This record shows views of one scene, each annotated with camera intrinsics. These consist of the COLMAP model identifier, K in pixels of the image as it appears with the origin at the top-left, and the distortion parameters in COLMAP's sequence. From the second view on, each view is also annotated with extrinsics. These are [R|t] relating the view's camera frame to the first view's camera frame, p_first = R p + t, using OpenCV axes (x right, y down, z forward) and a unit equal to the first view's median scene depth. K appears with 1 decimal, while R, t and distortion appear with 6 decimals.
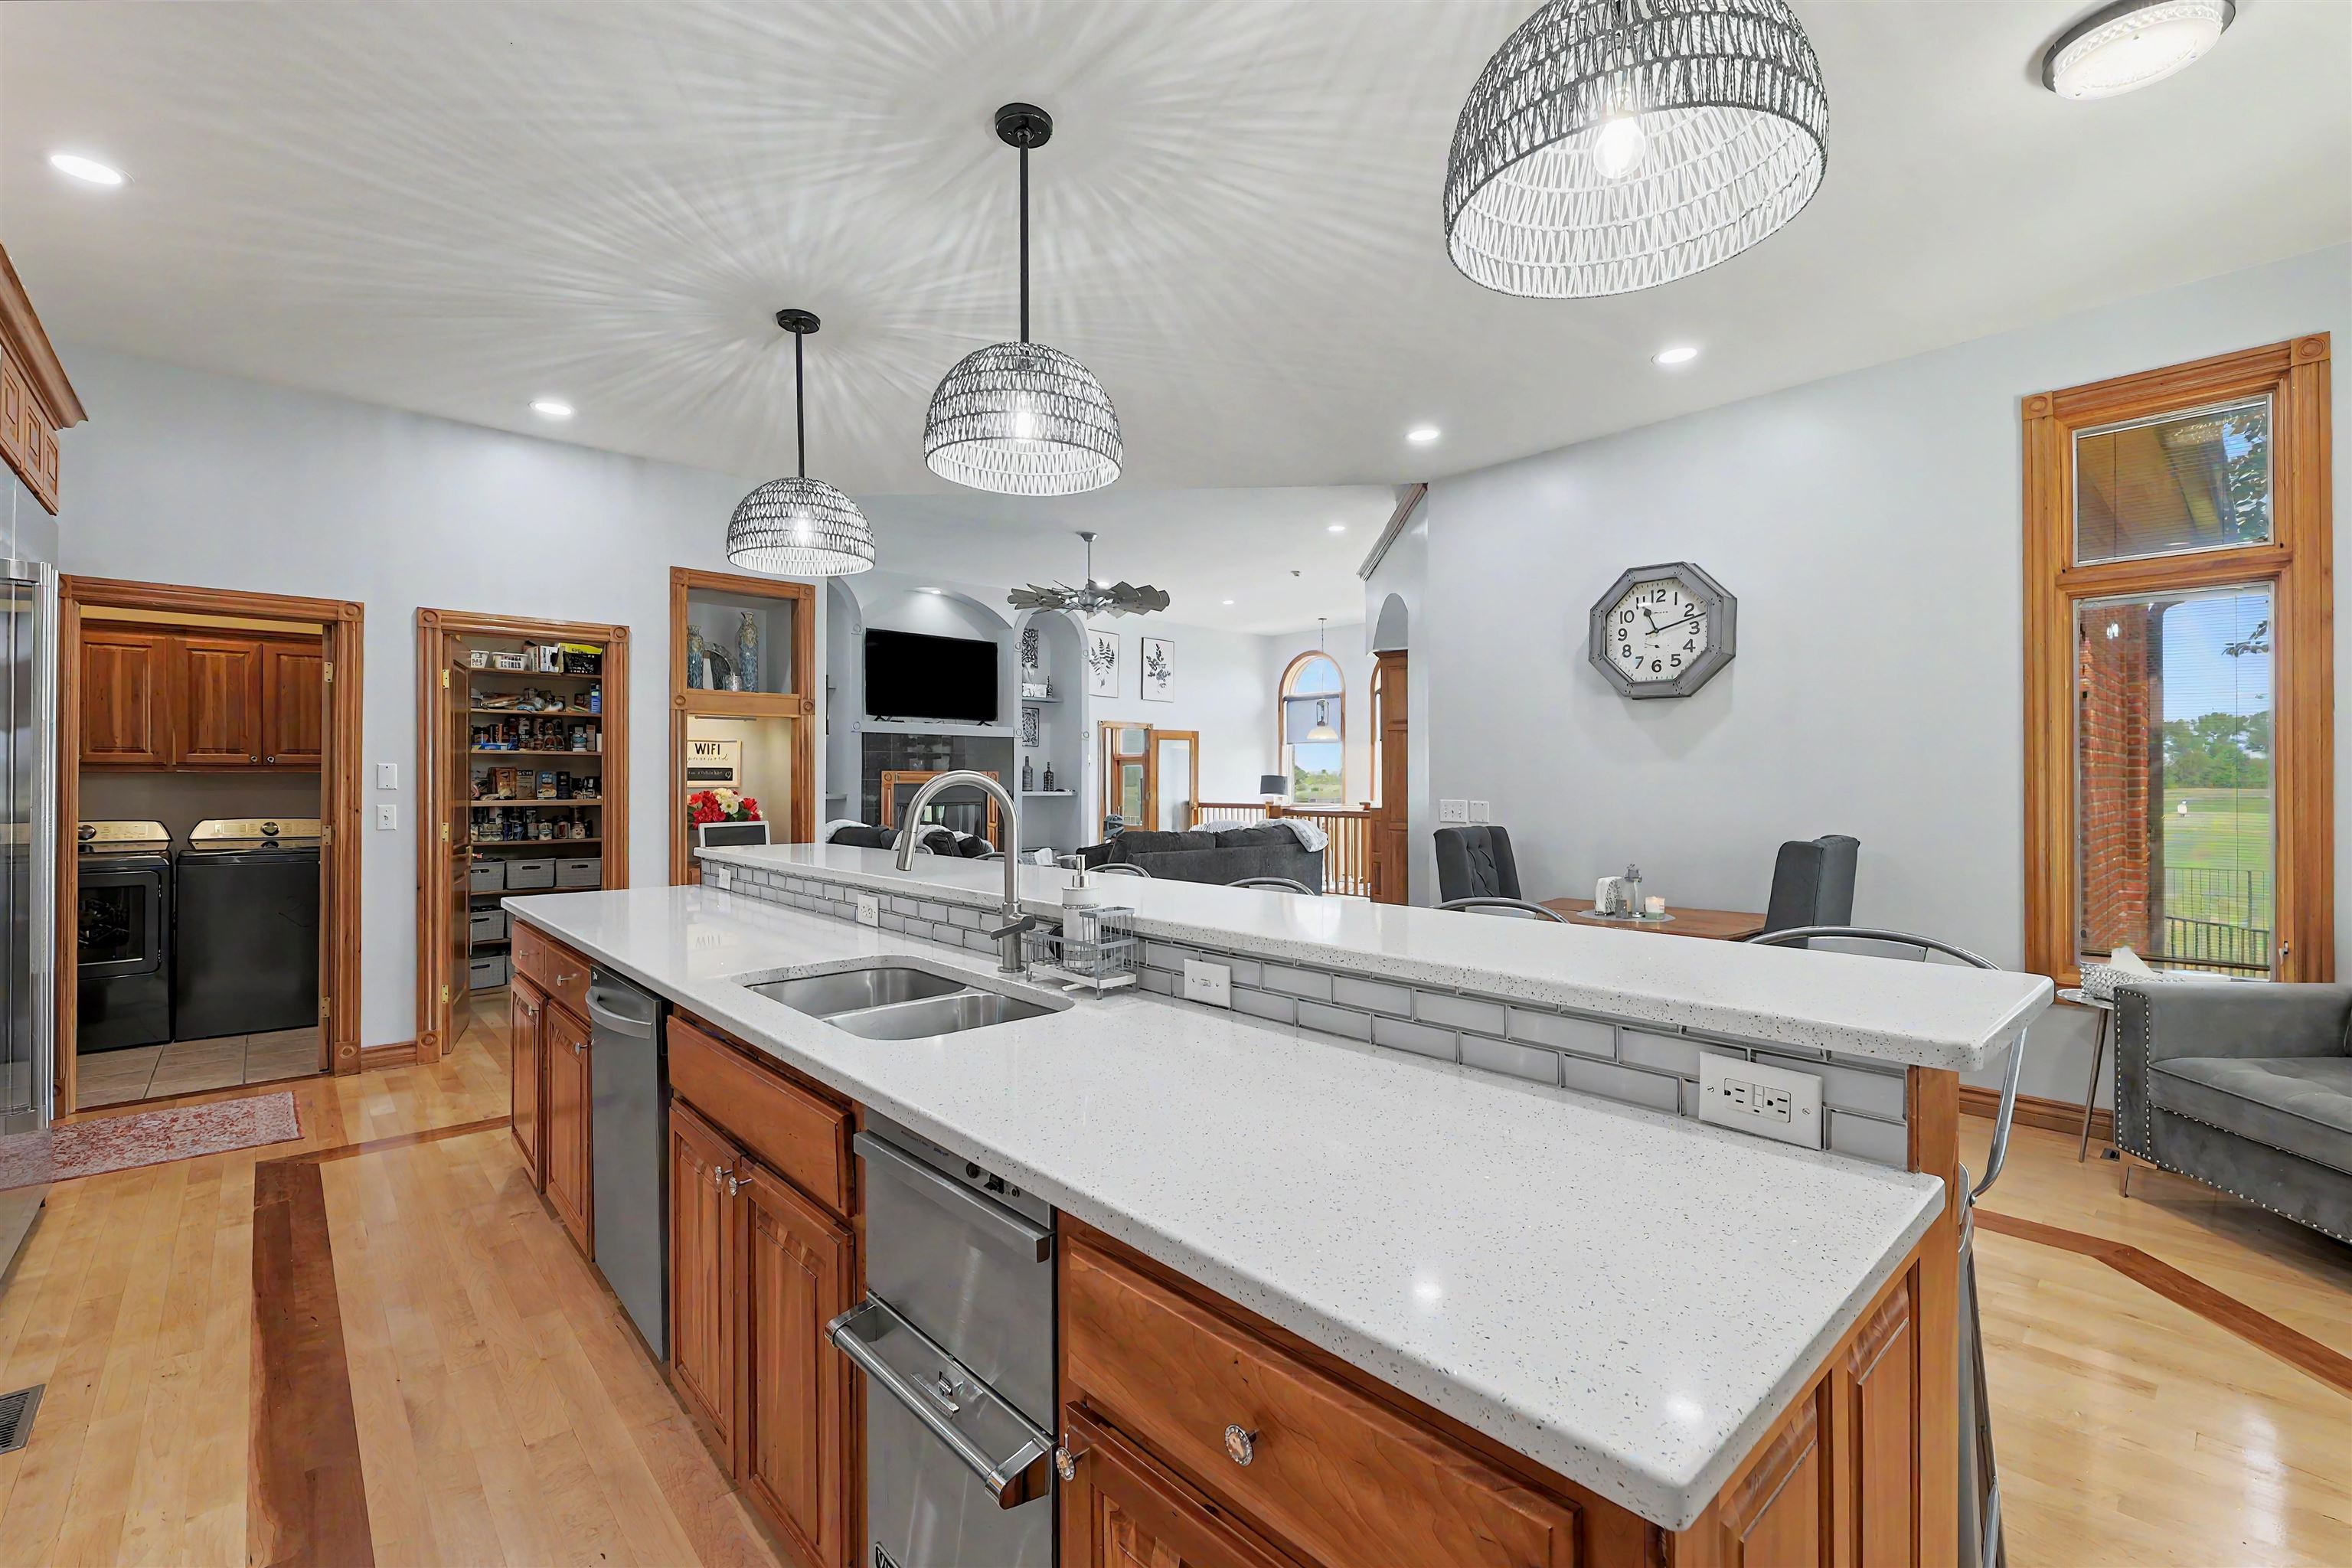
lens RADIAL K [[1012.5, 0, 1180.0], [0, 1012.5, 776.3], [0, 0, 1]] dist [0.000722, 0.000018]
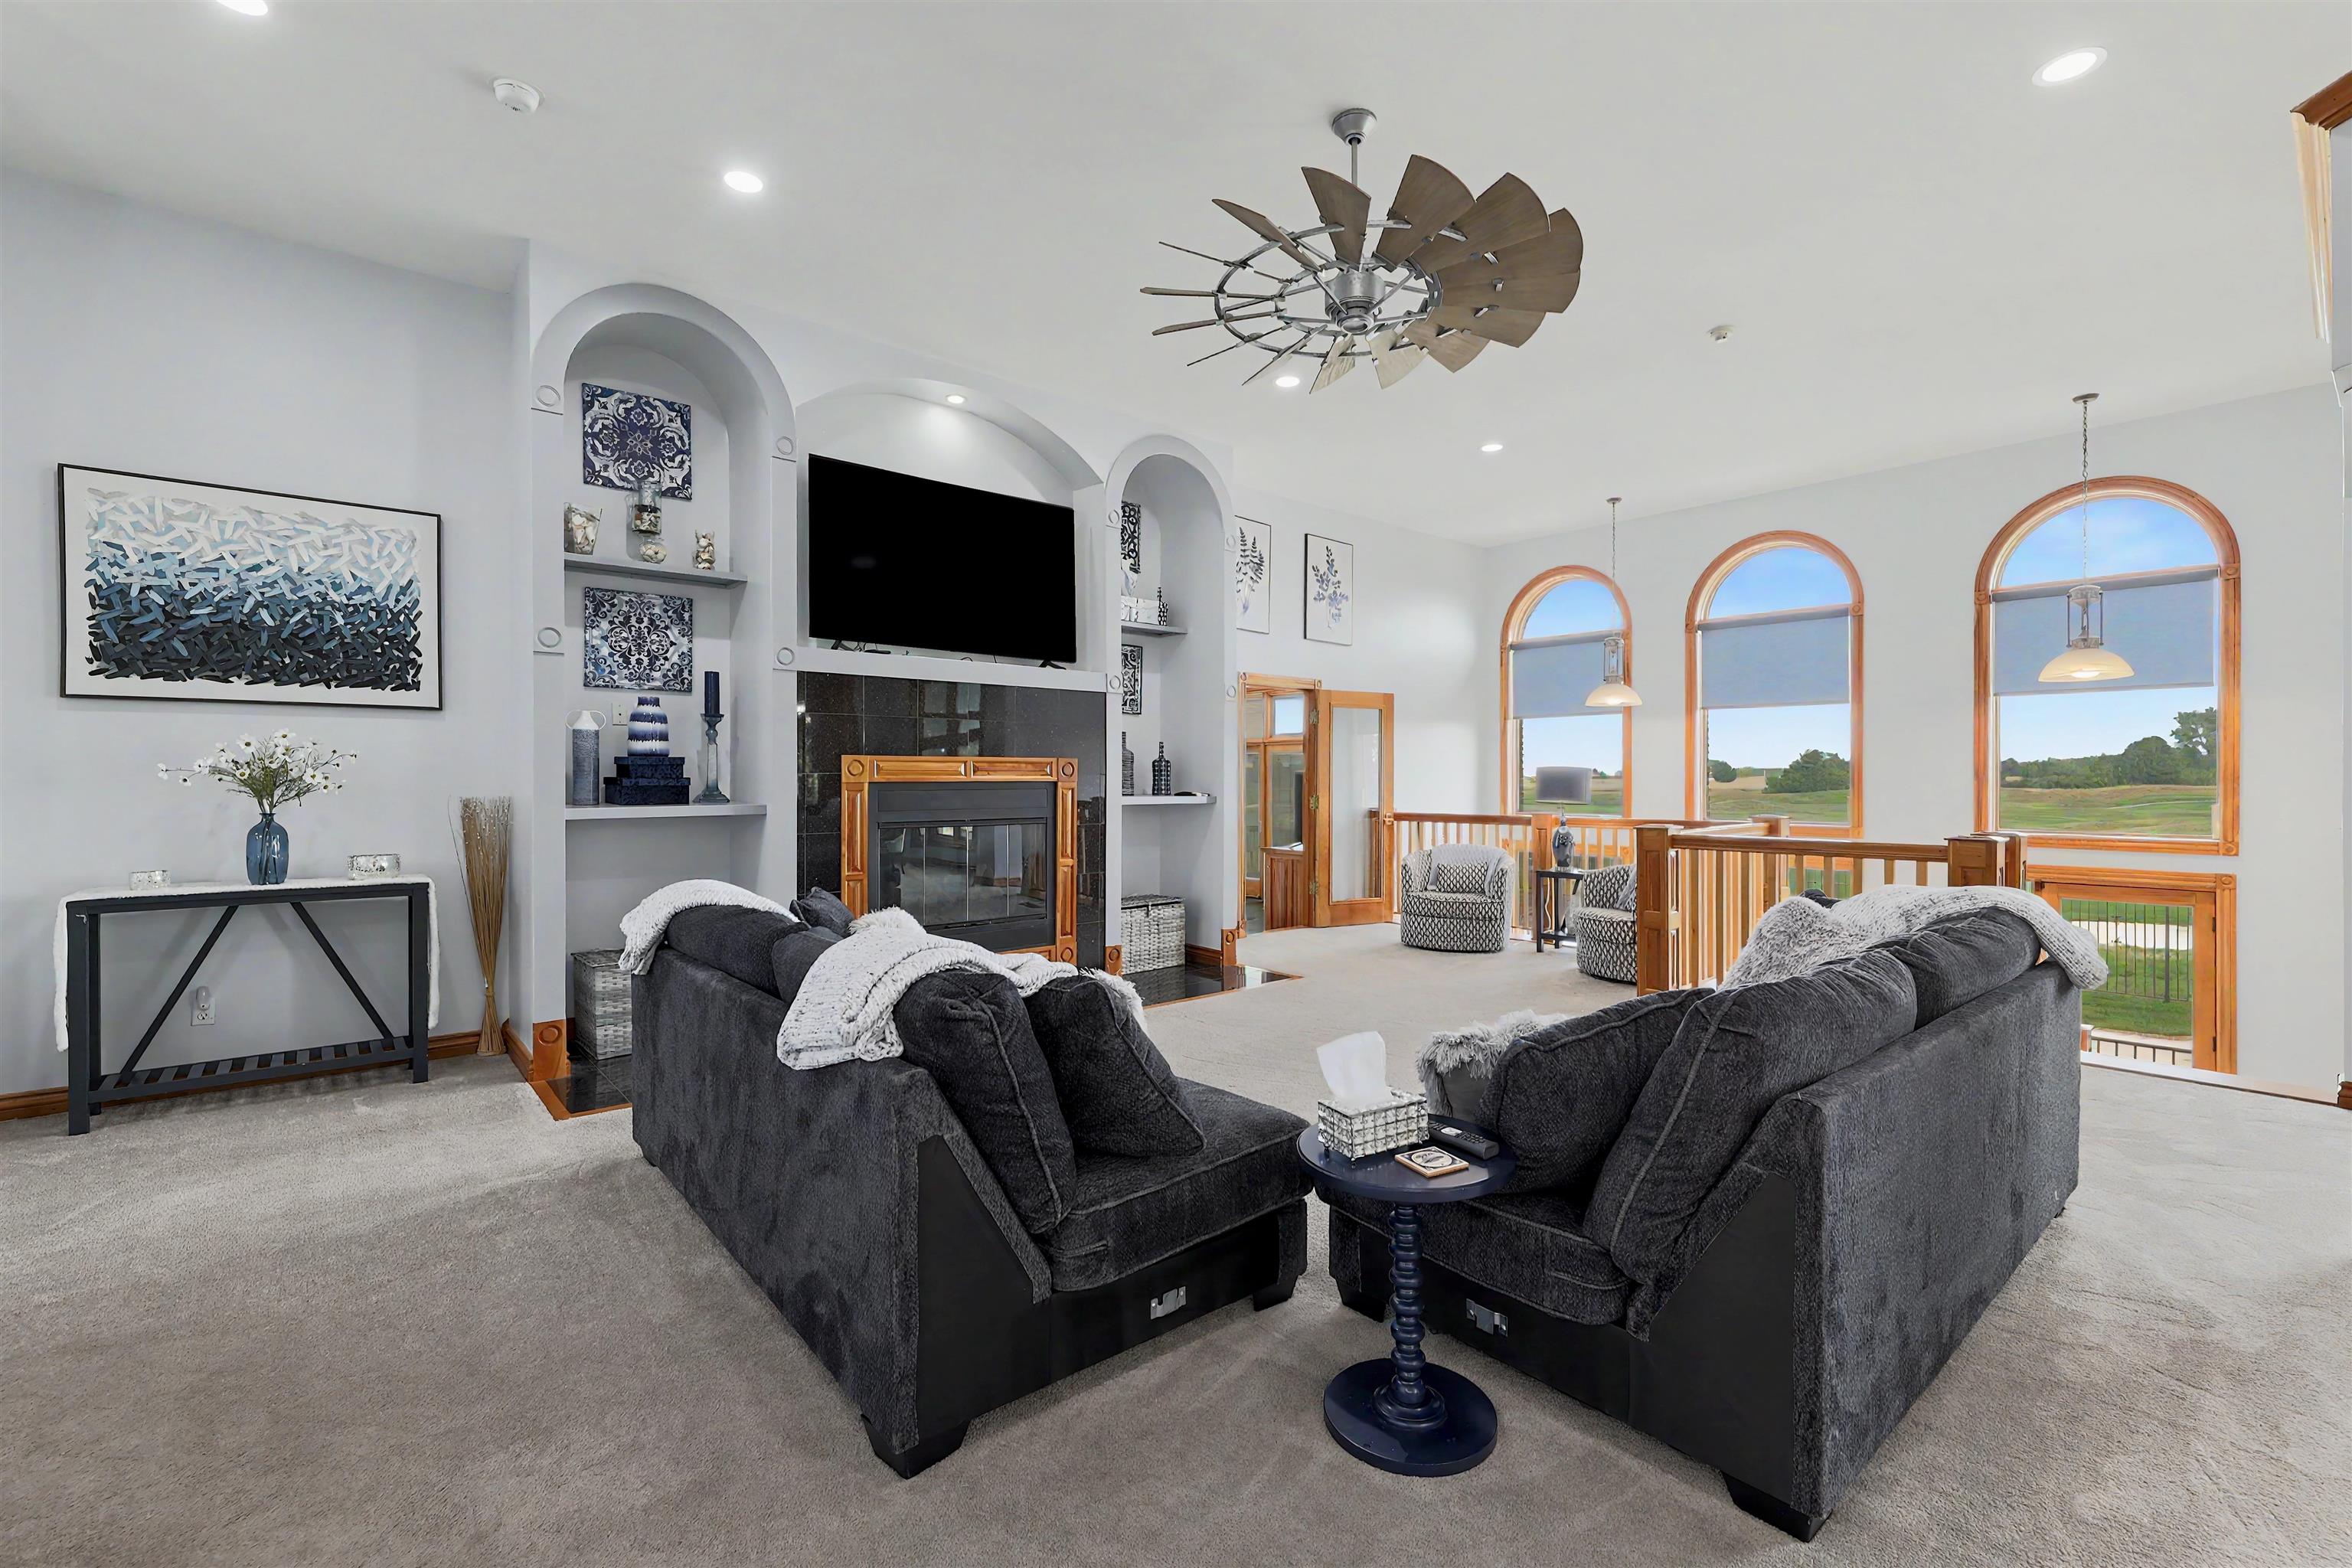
lens RADIAL K [[1012.5, 0, 1172.4], [0, 1012.5, 787.9], [0, 0, 1]] dist [0.000722, 0.000018]
pose [[0.999570, 0.000101, -0.029317, -0.108597], [0.000321, 0.999896, 0.014407, 0.002602], [0.029316, -0.014410, 0.999466, 0.453565]]
